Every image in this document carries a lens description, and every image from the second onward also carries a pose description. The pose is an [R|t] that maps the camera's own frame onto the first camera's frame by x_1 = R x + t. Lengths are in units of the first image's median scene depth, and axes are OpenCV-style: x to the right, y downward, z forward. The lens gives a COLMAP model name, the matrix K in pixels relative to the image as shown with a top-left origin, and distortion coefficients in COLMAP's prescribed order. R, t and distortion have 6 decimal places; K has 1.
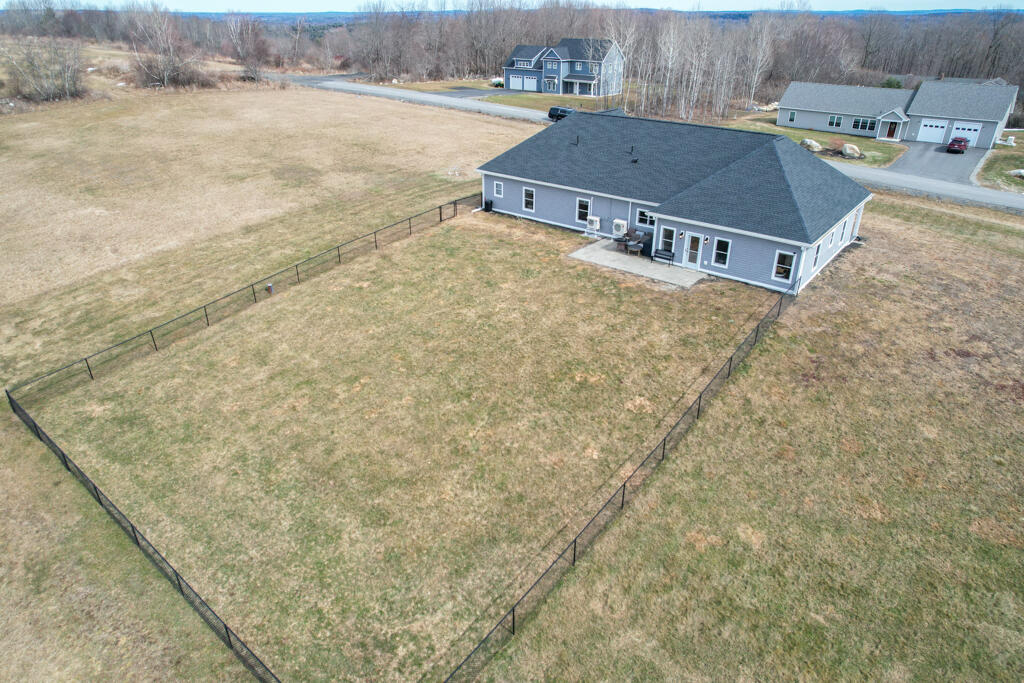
lens RADIAL K [[666.7, 0, 518.4], [0, 666.7, 343.2], [0, 0, 1]] dist [-0.074570, 0.063782]
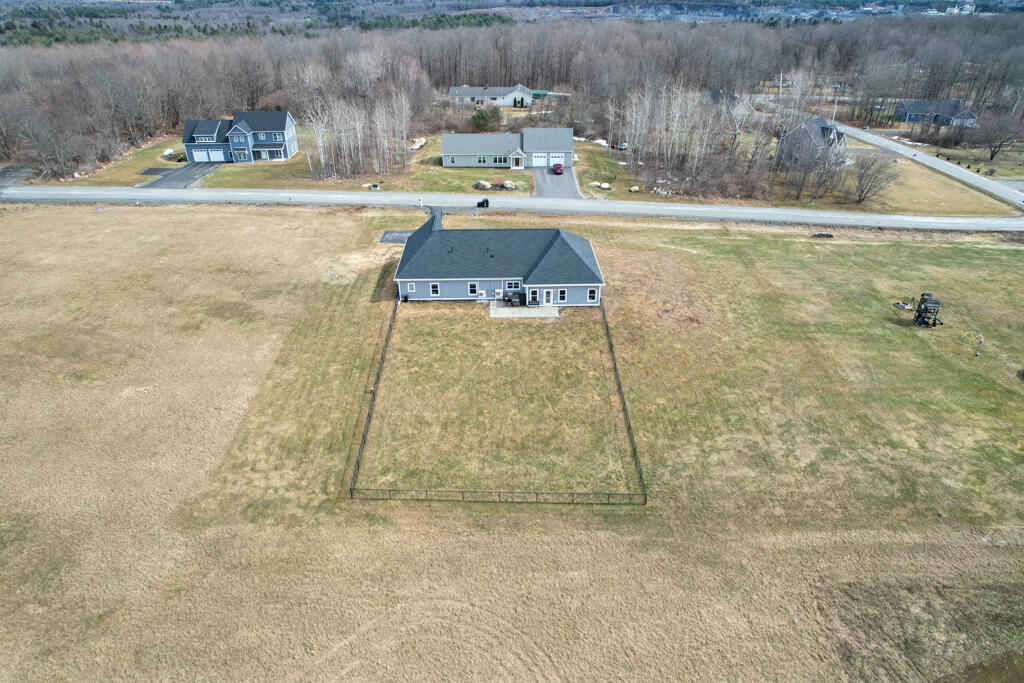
lens RADIAL K [[660.6, 0, 527.7], [0, 660.6, 343.1], [0, 0, 1]] dist [-0.081266, 0.084976]
pose [[0.760822, -0.327669, 0.560162, -0.906245], [0.293156, 0.943613, 0.153801, -0.315587], [-0.578972, 0.047199, 0.813980, -0.575137]]
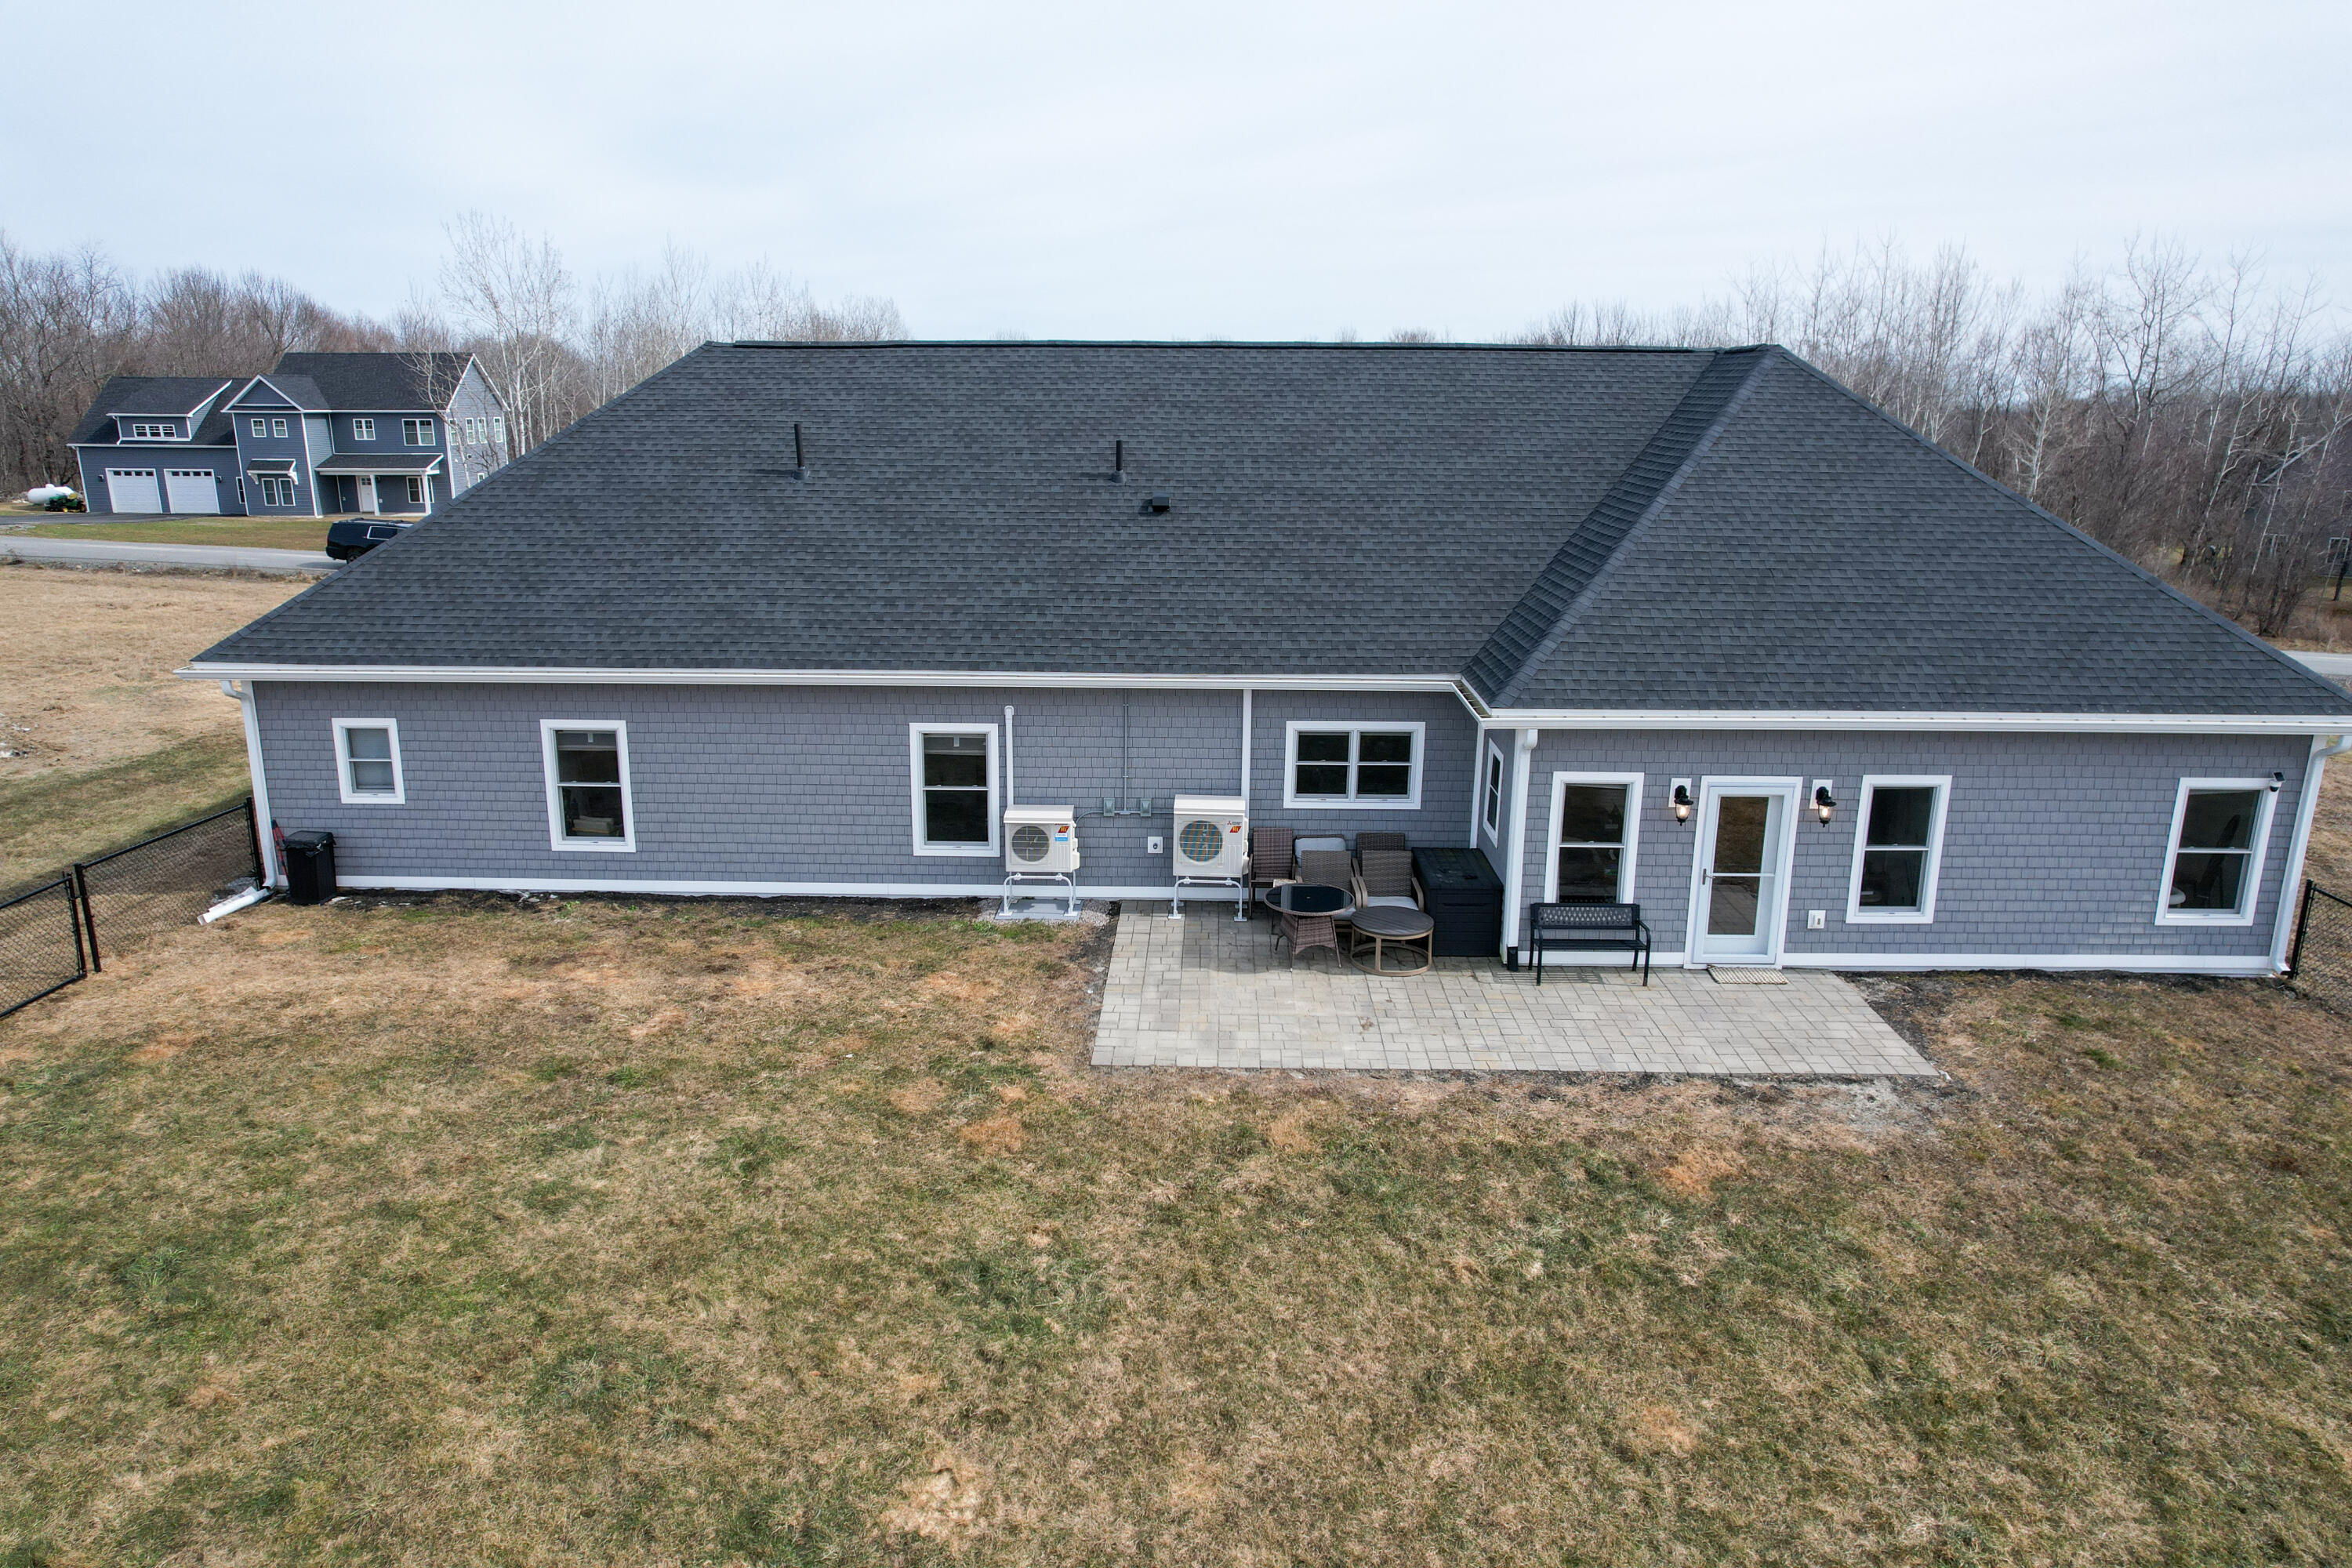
lens RADIAL K [[1502.1, 0, 1196.1], [0, 1502.1, 784.2], [0, 0, 1]] dist [-0.075375, 0.068551]
pose [[0.795780, -0.150063, 0.586699, -0.099014], [0.272475, 0.953932, -0.125585, -0.141741], [-0.540825, 0.259799, 0.800008, 0.685968]]
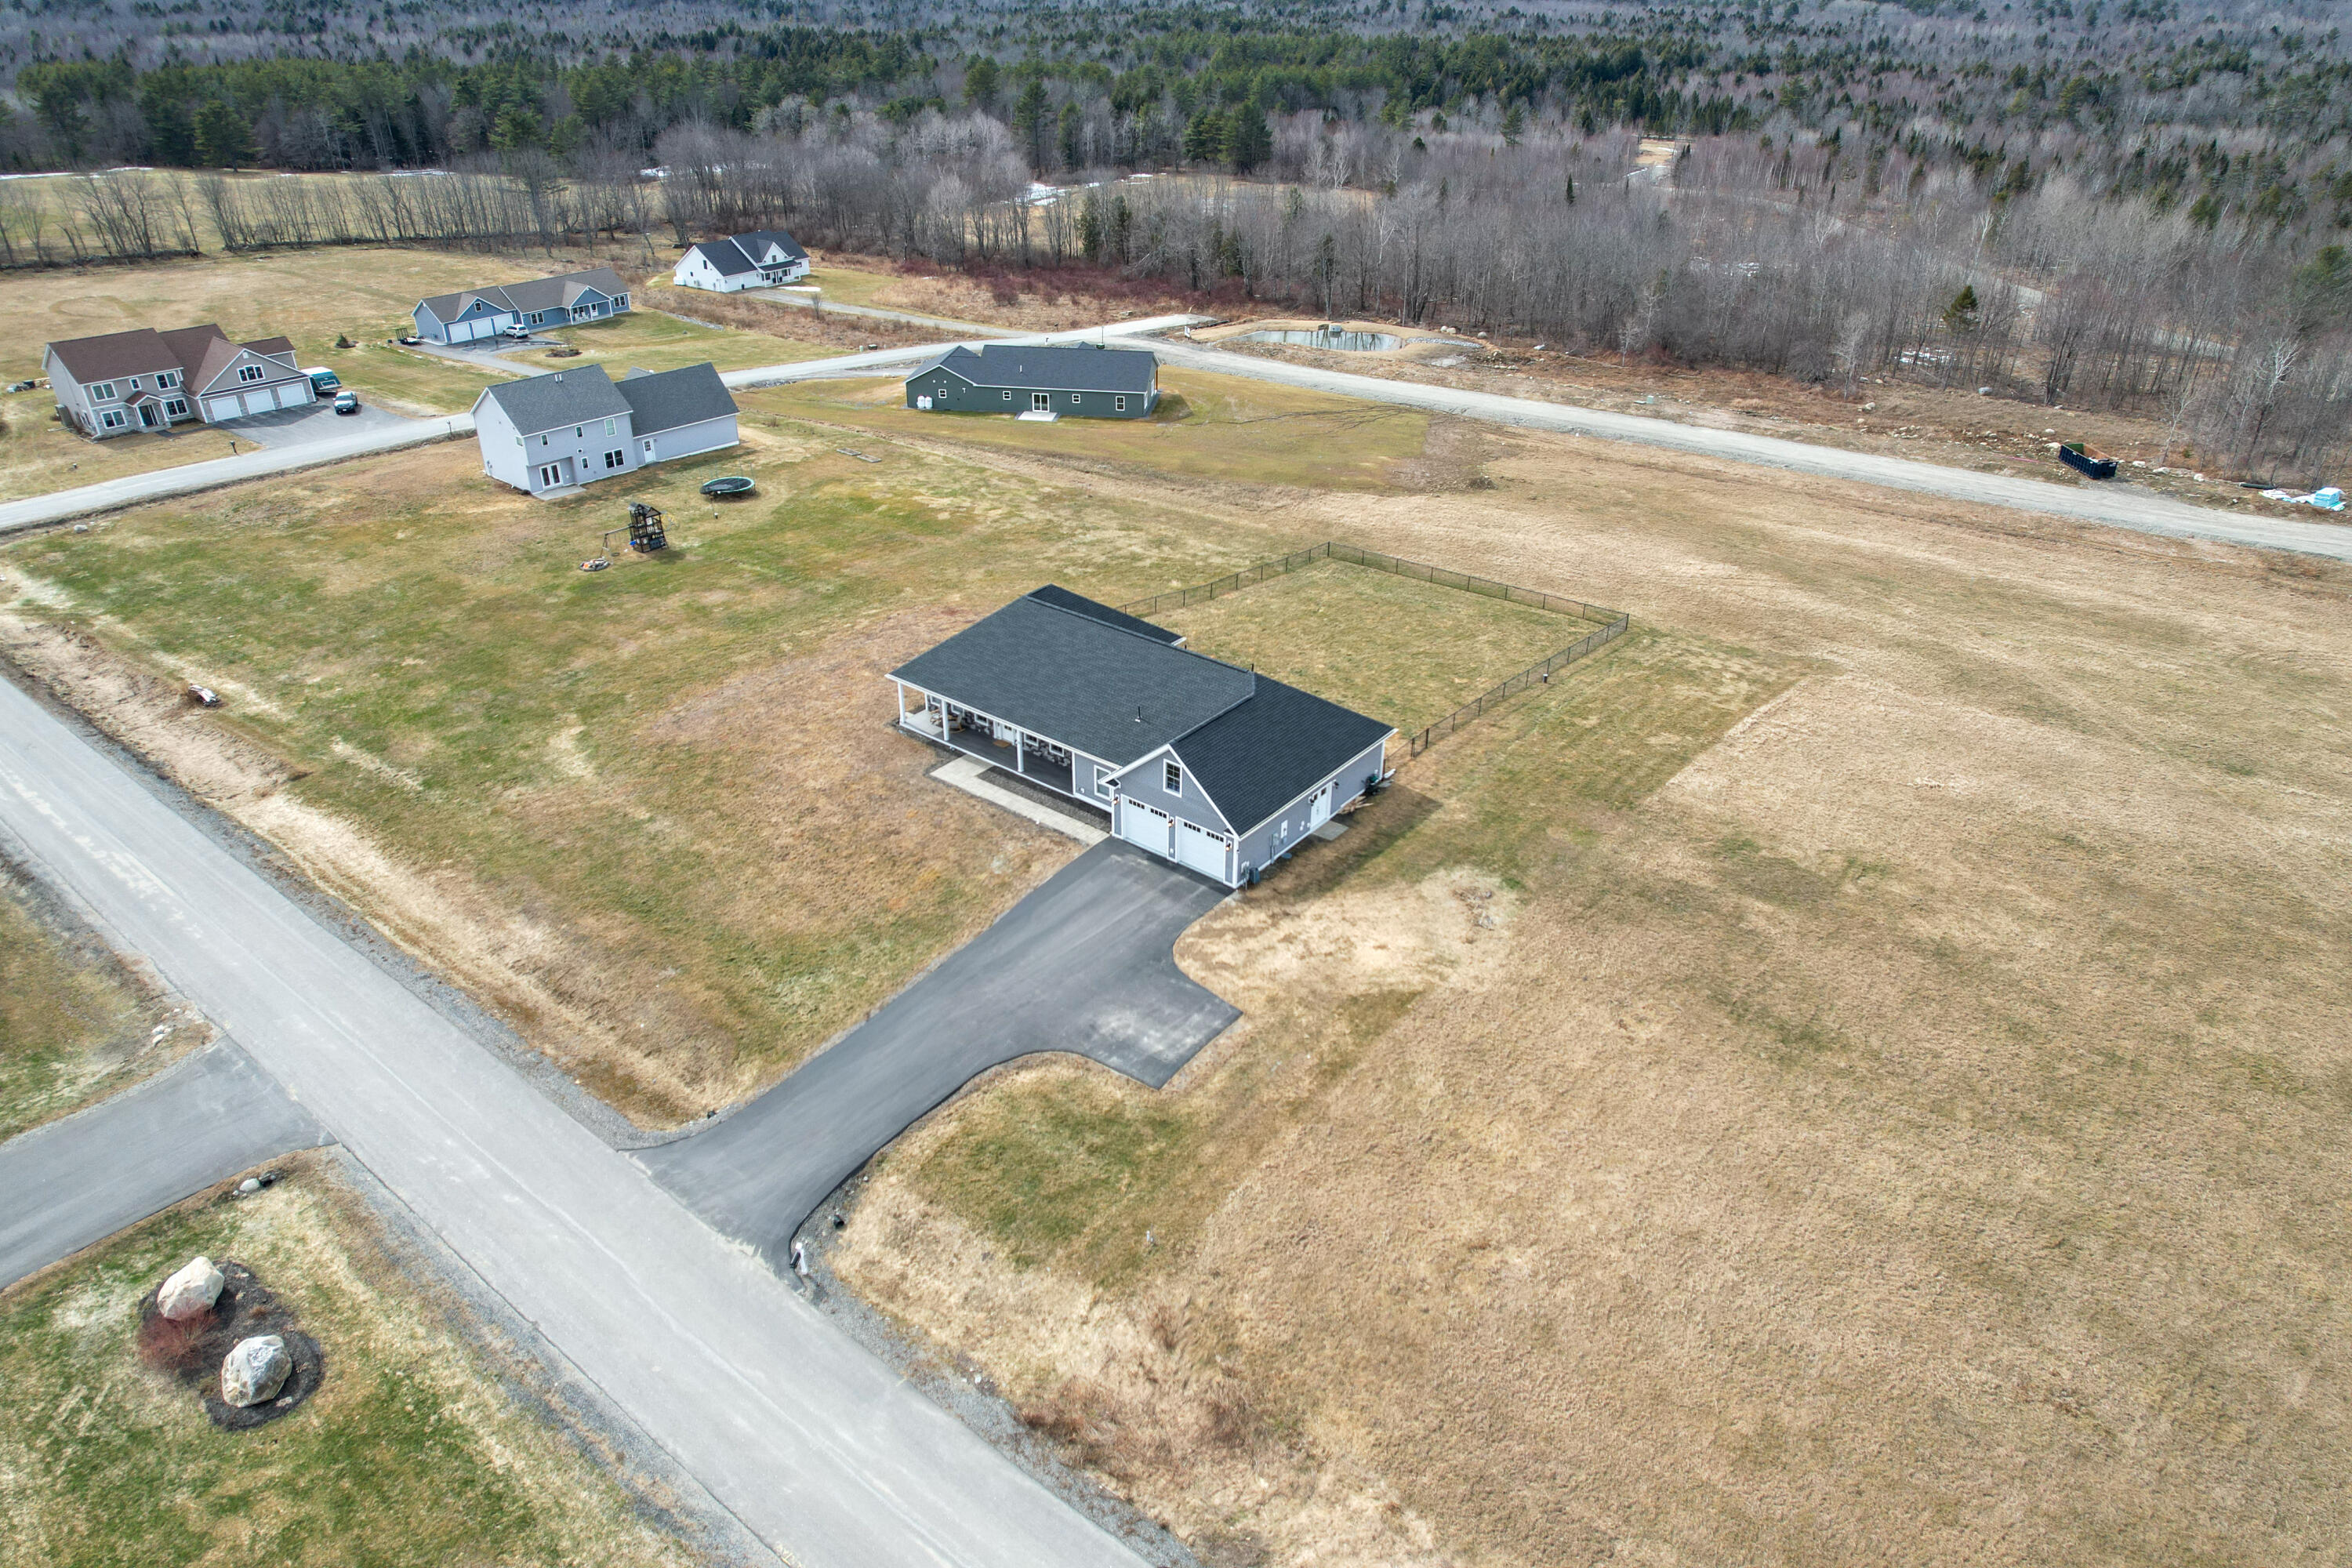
lens RADIAL K [[1502.1, 0, 1196.1], [0, 1502.1, 784.2], [0, 0, 1]] dist [-0.075375, 0.068551]
pose [[-0.999752, -0.006758, -0.021210, 0.205191], [-0.021427, 0.550399, 0.834627, -1.800217], [0.006034, 0.834875, -0.550407, 2.247918]]
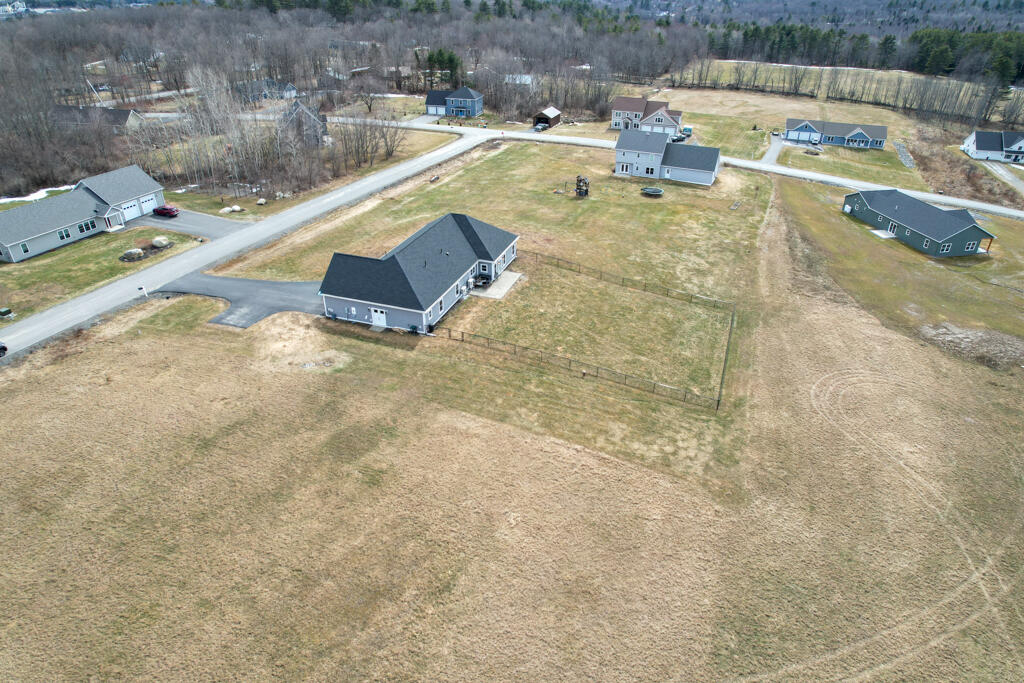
lens RADIAL K [[654.0, 0, 520.8], [0, 654.0, 341.6], [0, 0, 1]] dist [-0.075375, 0.068551]
pose [[-0.332632, -0.479816, 0.811869, -1.570575], [0.414865, 0.698663, 0.582886, -1.139810], [-0.846902, 0.530703, -0.033339, 1.068795]]
